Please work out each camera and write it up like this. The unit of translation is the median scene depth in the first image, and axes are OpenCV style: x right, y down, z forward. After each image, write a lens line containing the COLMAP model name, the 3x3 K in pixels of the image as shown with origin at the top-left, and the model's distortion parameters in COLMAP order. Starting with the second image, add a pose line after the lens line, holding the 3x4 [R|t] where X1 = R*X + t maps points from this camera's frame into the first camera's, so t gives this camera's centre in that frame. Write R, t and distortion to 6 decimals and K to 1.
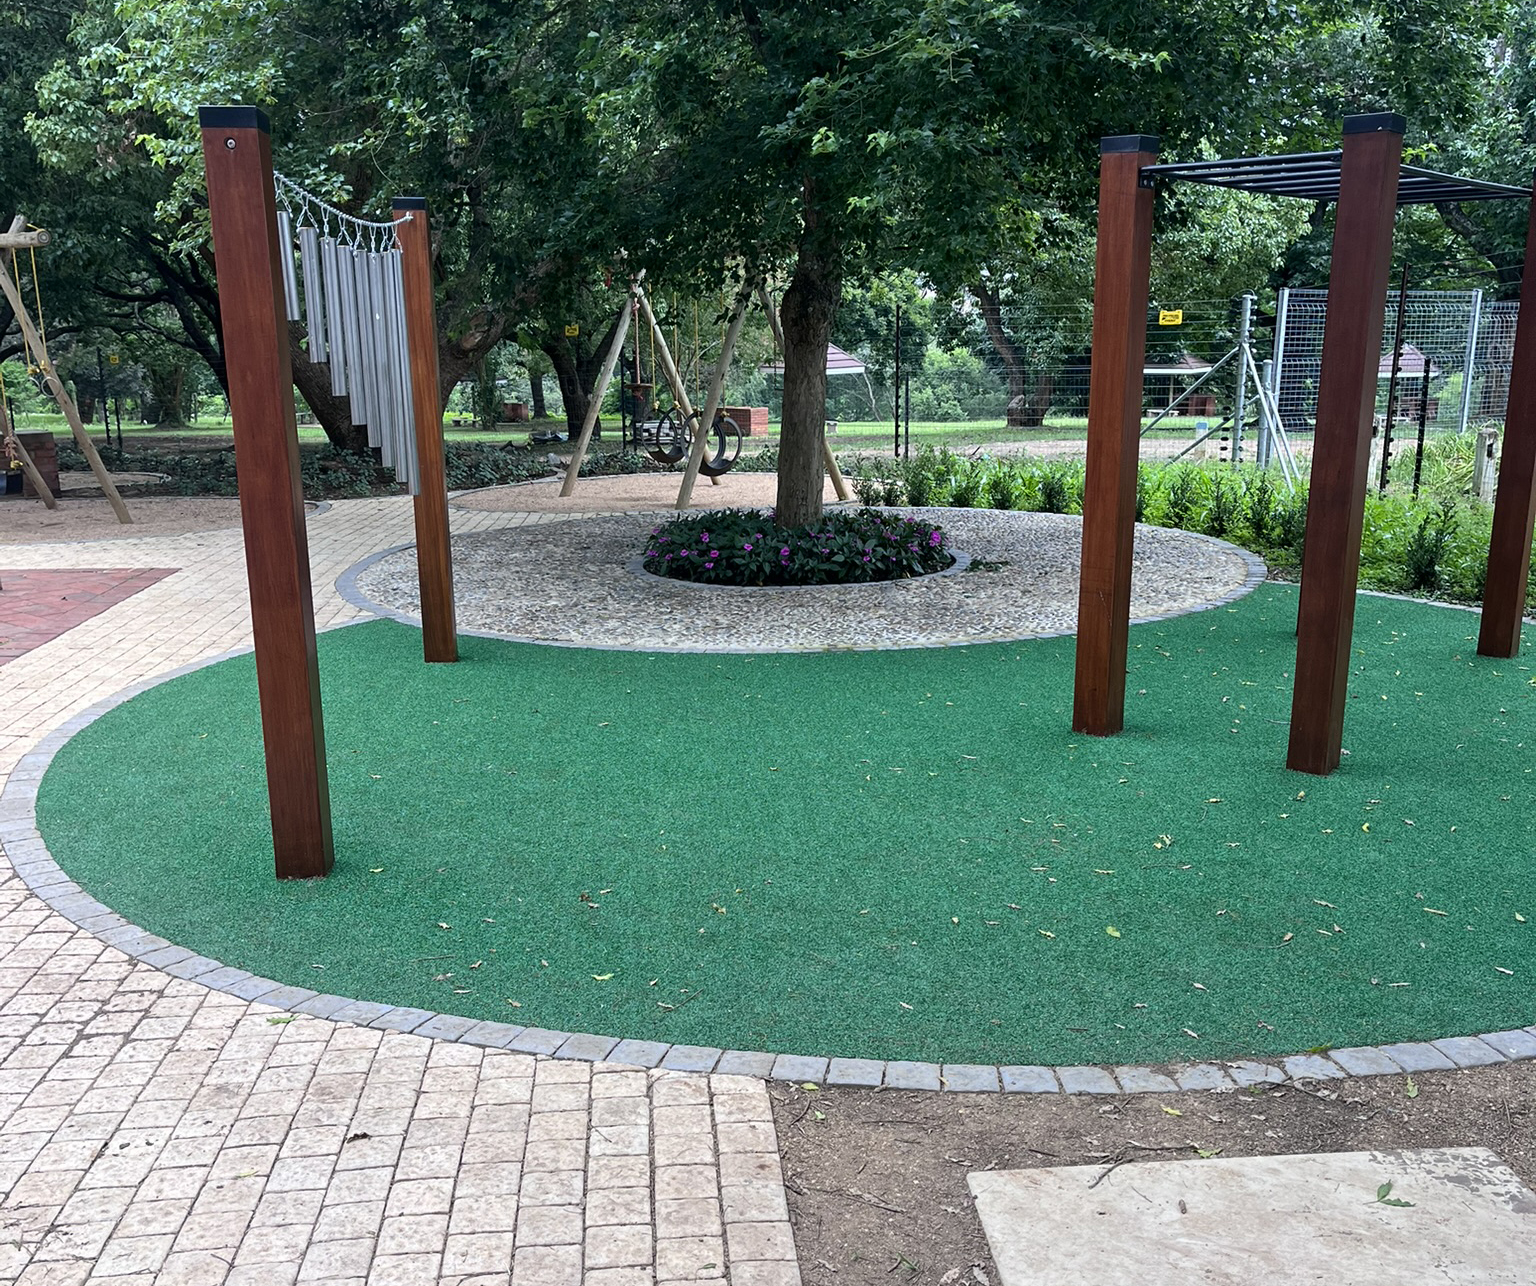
lens RADIAL K [[1569.0, 0, 758.2], [0, 1569.0, 766.2], [0, 0, 1]] dist [0.091352, -0.101682]
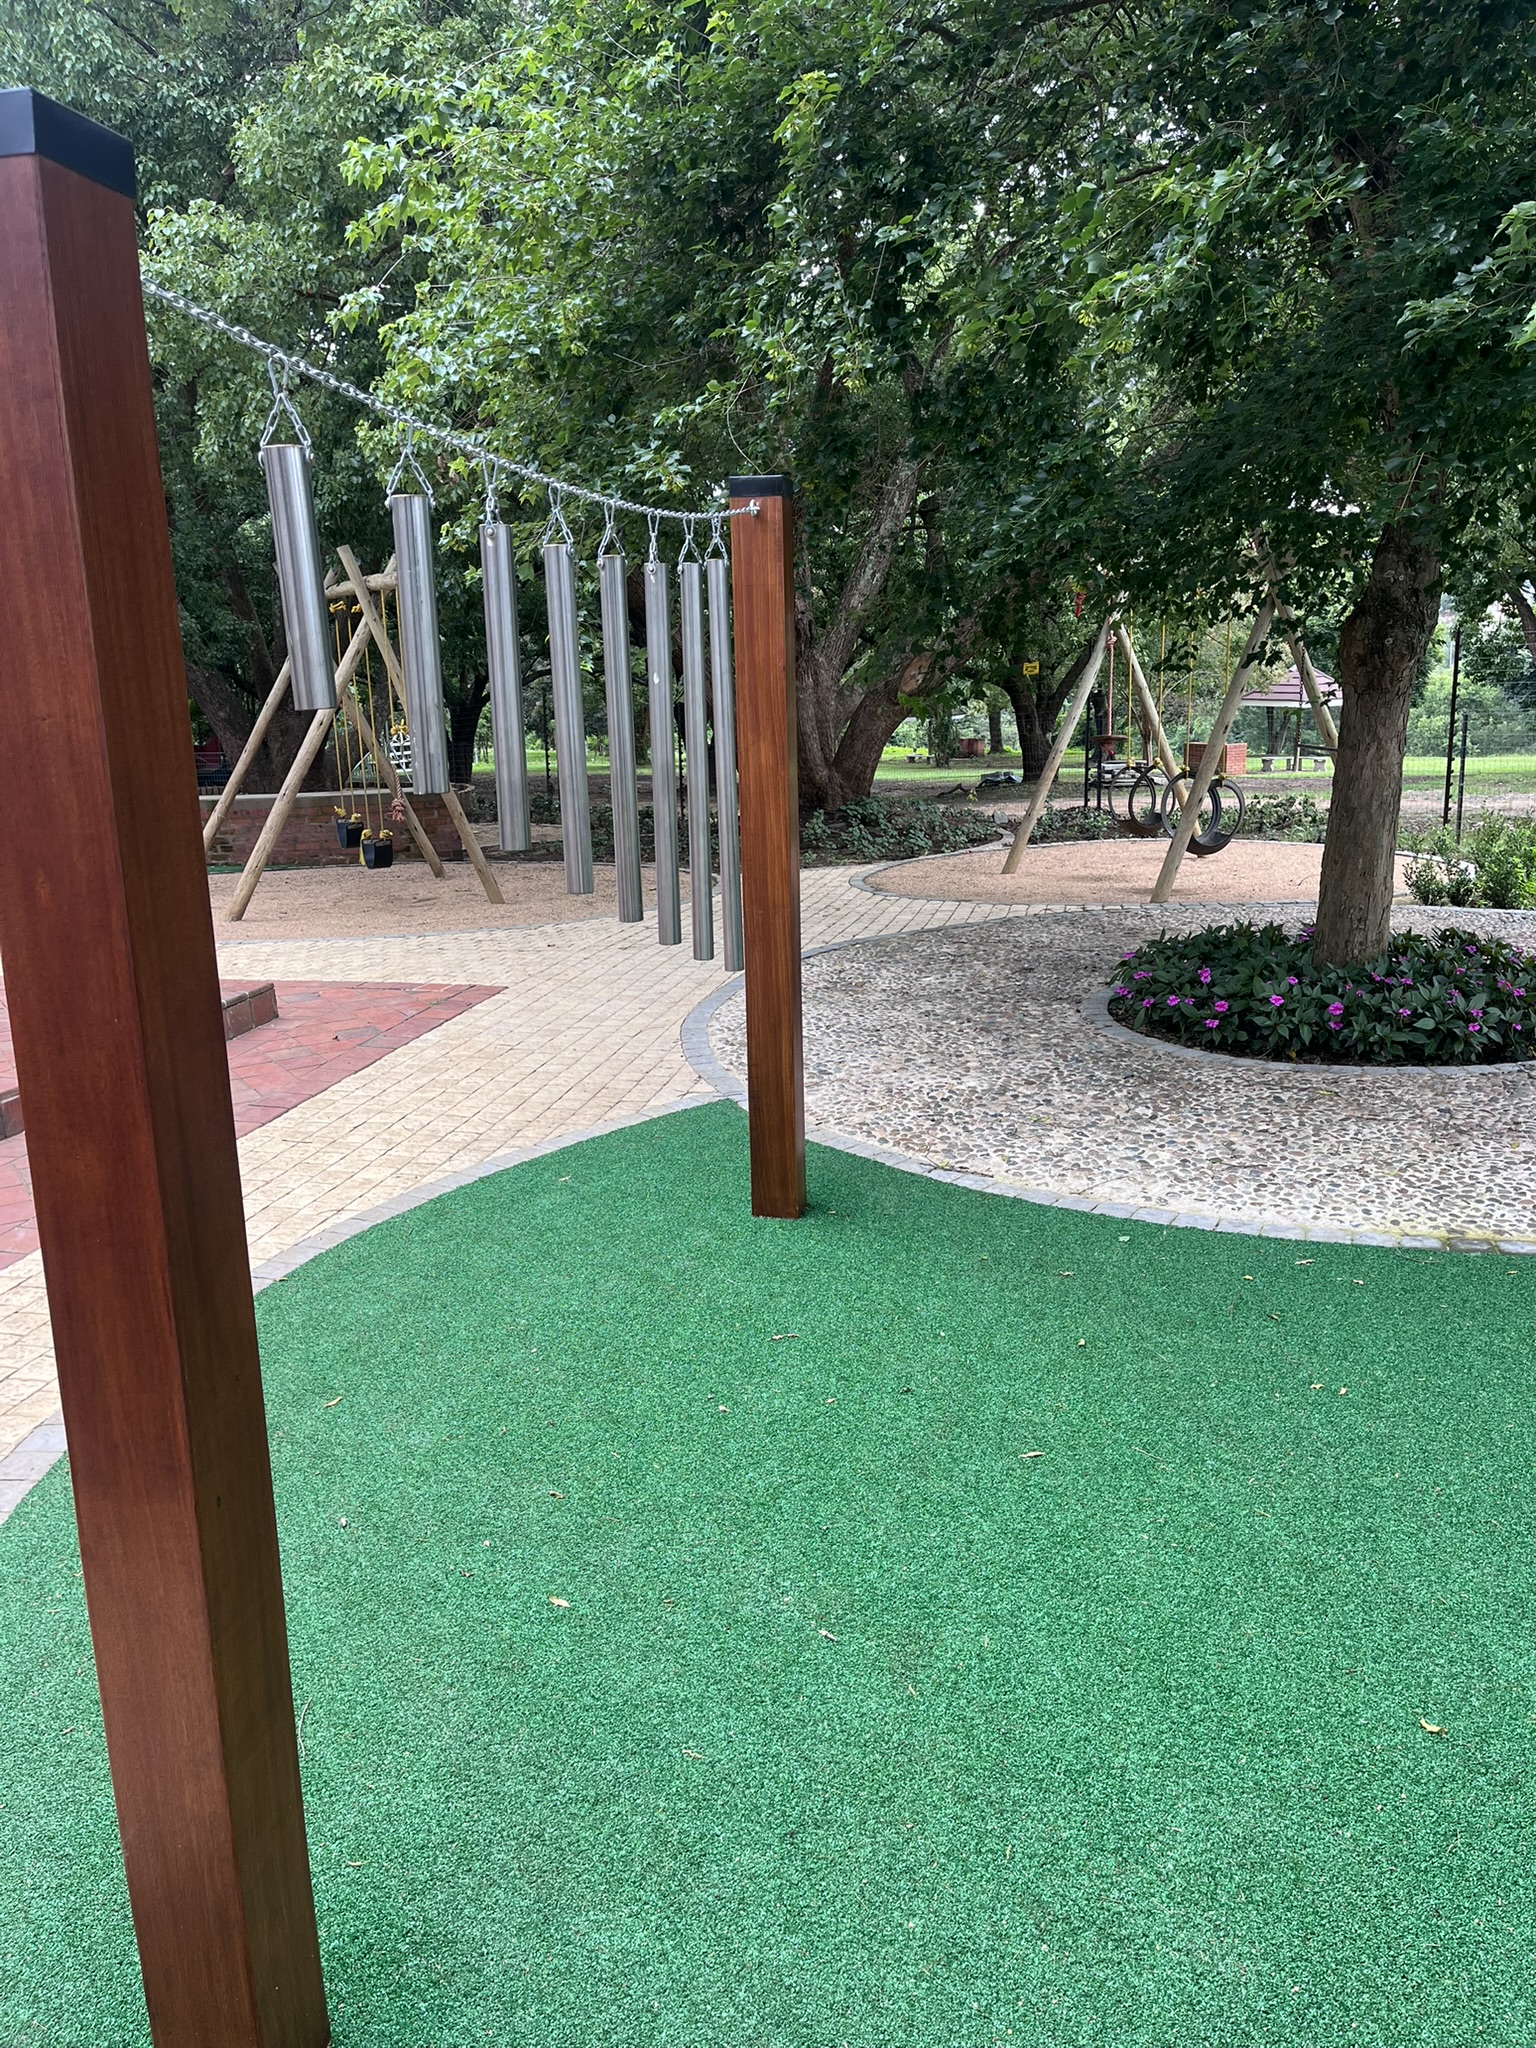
lens RADIAL K [[1561.0, 0, 768.0], [0, 1561.0, 1024.0], [0, 0, 1]] dist [0.062842, -0.089561]
pose [[0.961483, 0.049184, -0.270428, -0.032165], [-0.060632, 0.997576, -0.034138, -0.093302], [0.268094, 0.049220, 0.962135, 0.312182]]
